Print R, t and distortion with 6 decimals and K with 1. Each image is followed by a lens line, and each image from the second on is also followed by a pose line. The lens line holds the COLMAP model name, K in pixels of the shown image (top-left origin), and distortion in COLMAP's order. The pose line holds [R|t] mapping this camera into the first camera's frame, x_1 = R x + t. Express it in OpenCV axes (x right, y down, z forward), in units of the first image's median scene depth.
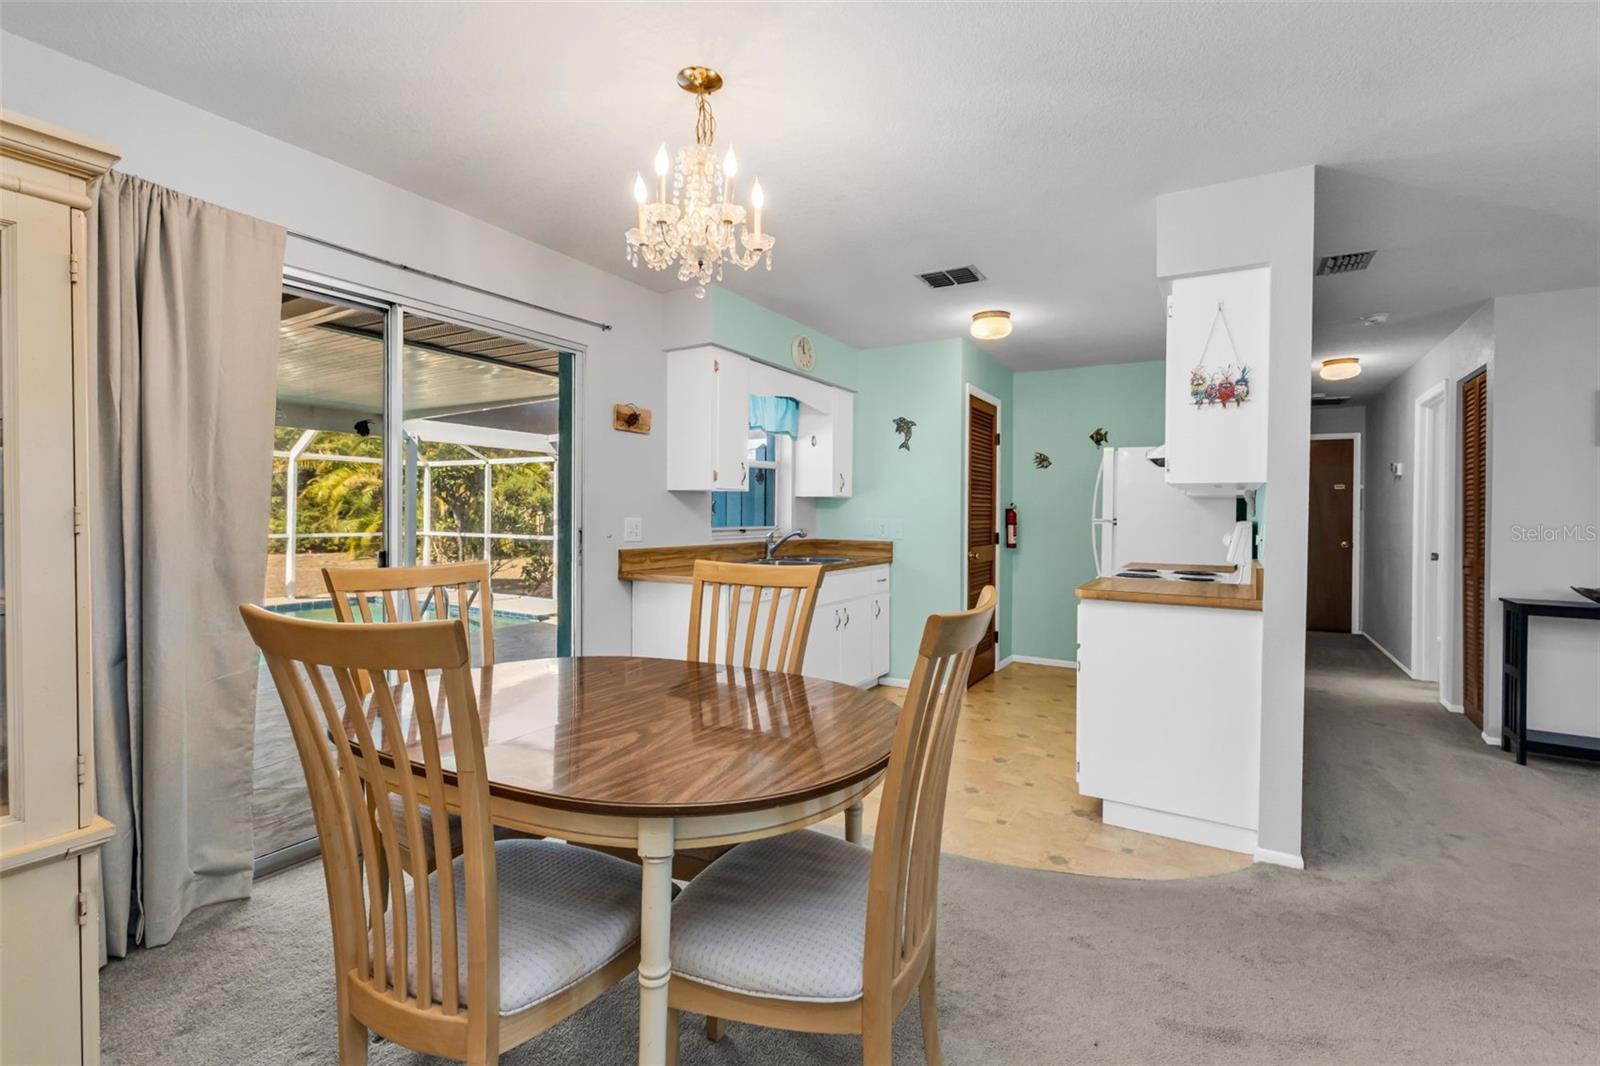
lens RADIAL K [[732.6, 0, 802.3], [0, 732.6, 518.3], [0, 0, 1]] dist [0.000044, 0.000027]
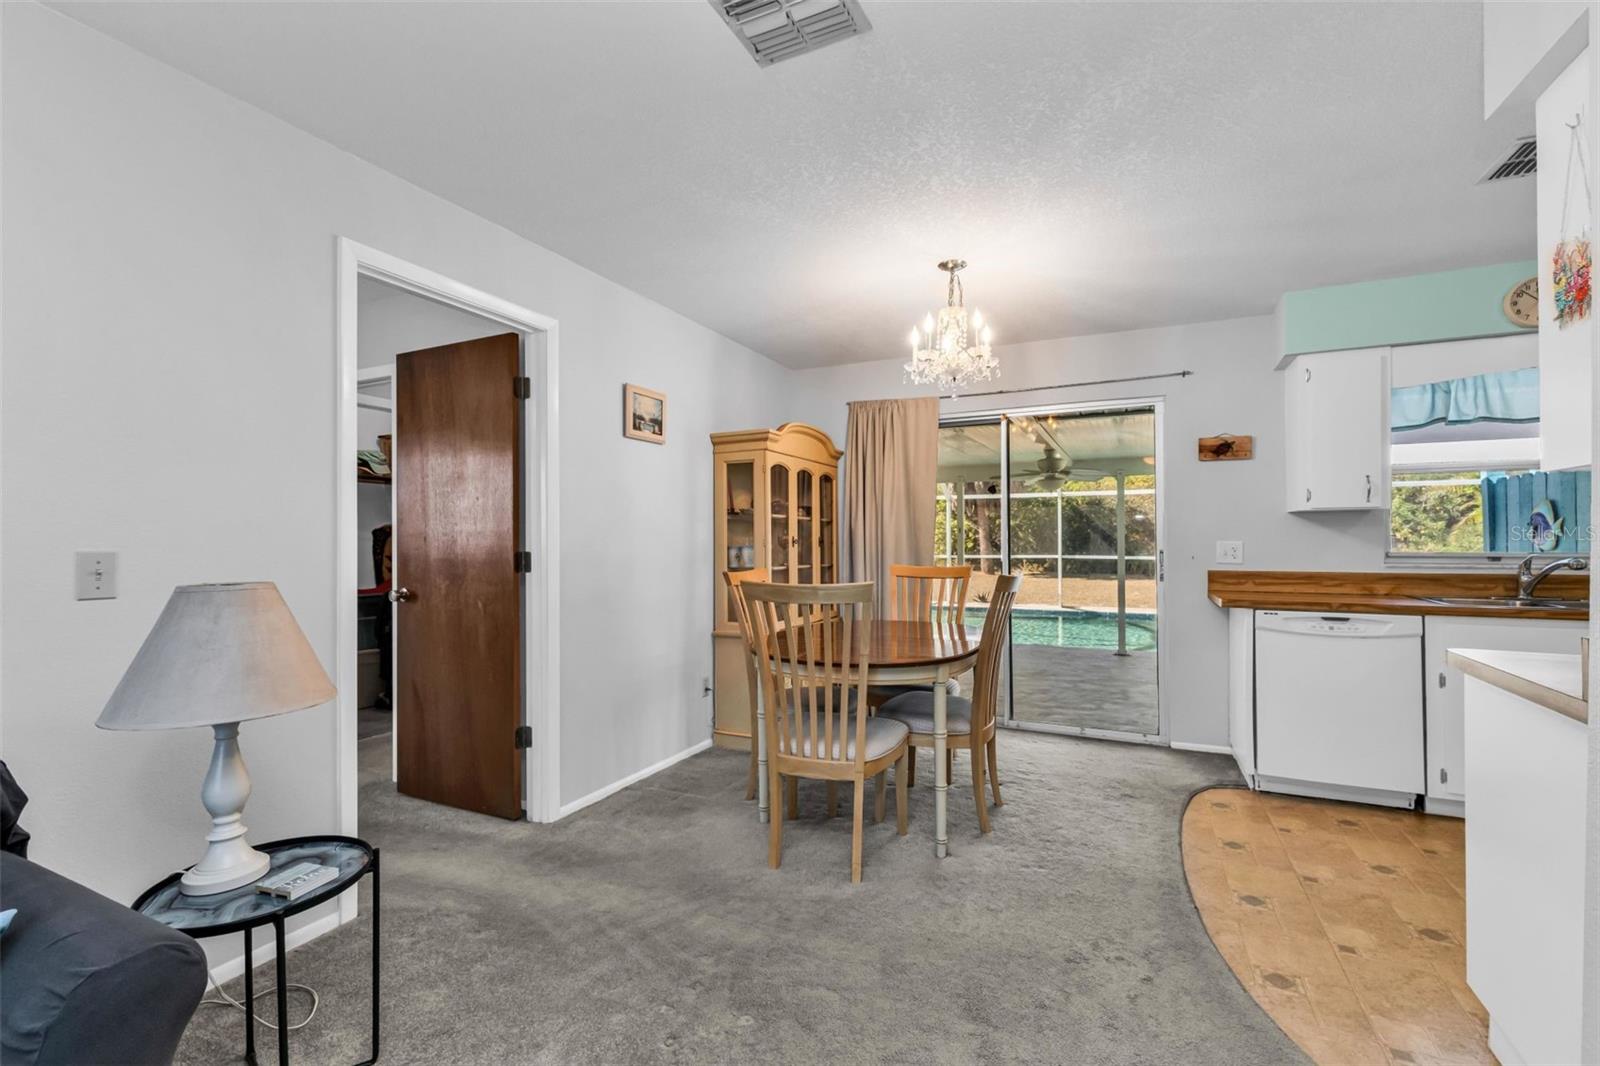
lens RADIAL K [[678.0, 0, 807.4], [0, 678.0, 531.7], [0, 0, 1]] dist [0.001104, 0.000038]
pose [[0.078203, -0.016816, -0.996796, 0.522845], [0.000476, 0.999858, -0.016830, 0.001597], [0.996937, 0.000841, 0.078200, 0.239078]]
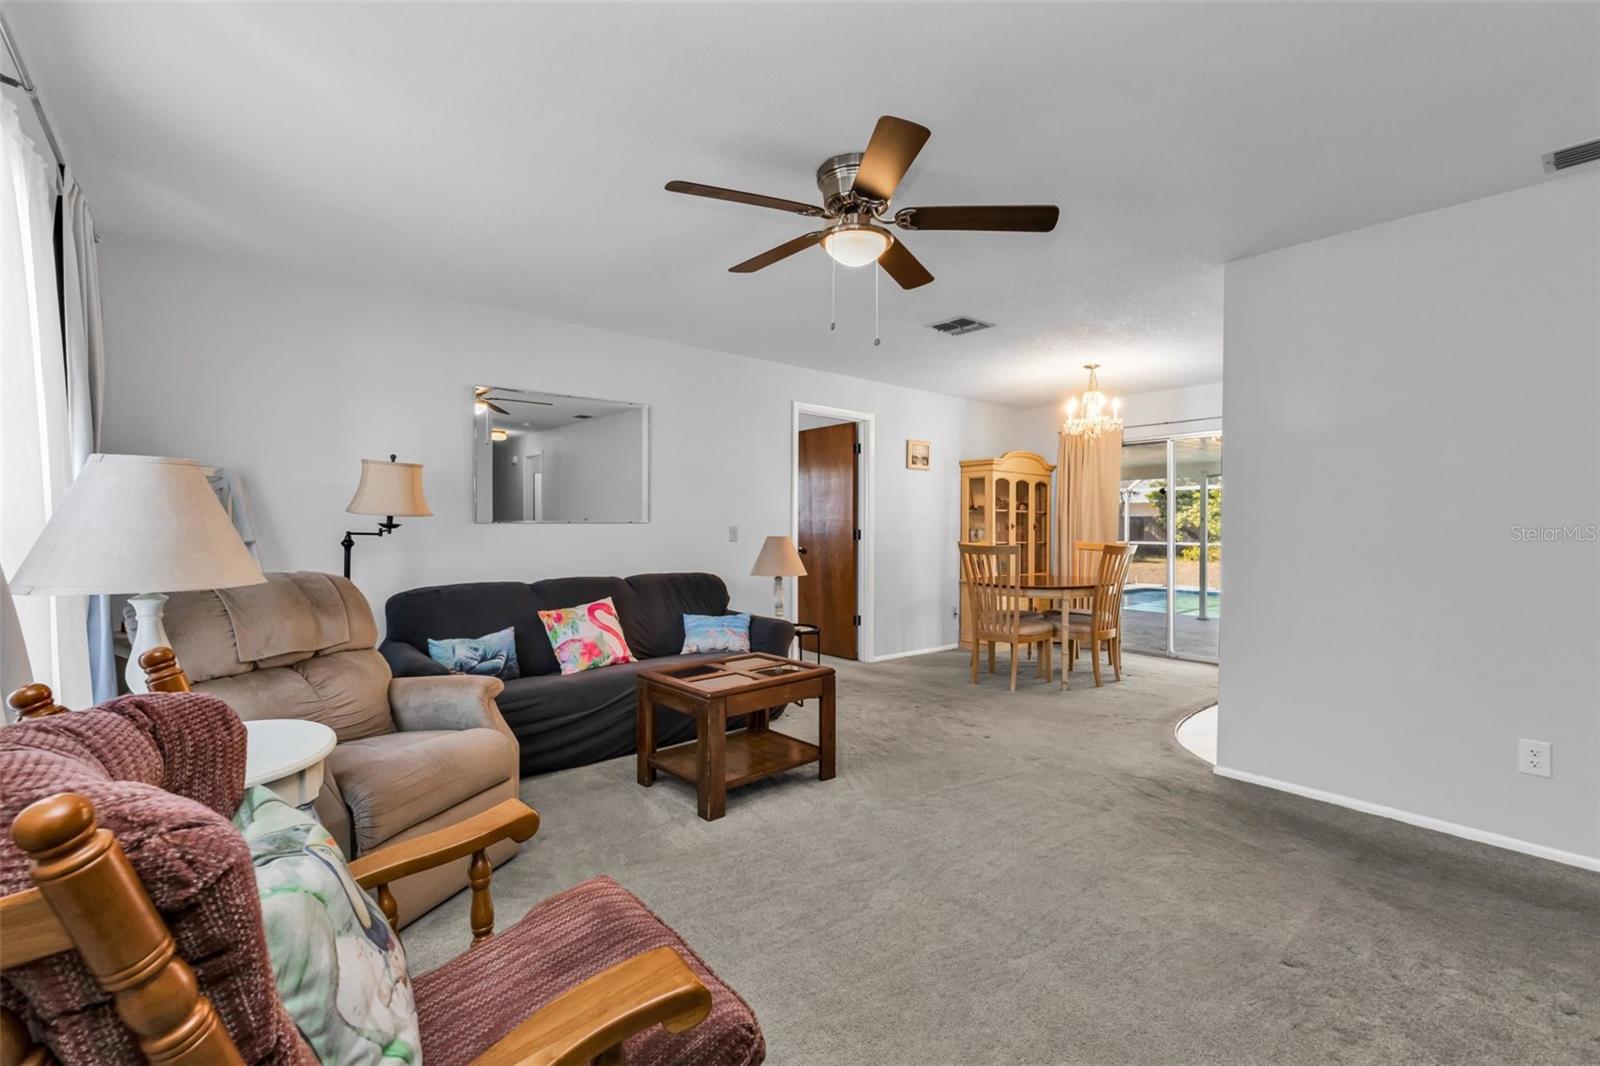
lens RADIAL K [[684.8, 0, 800.0], [0, 684.8, 533.0], [0, 0, 1]] dist [0.000600, 0.000029]
pose [[-0.355623, -0.000605, -0.934629, 1.004705], [-0.010348, 0.999941, 0.003291, 0.011208], [0.934572, 0.010842, -0.355608, 0.355501]]
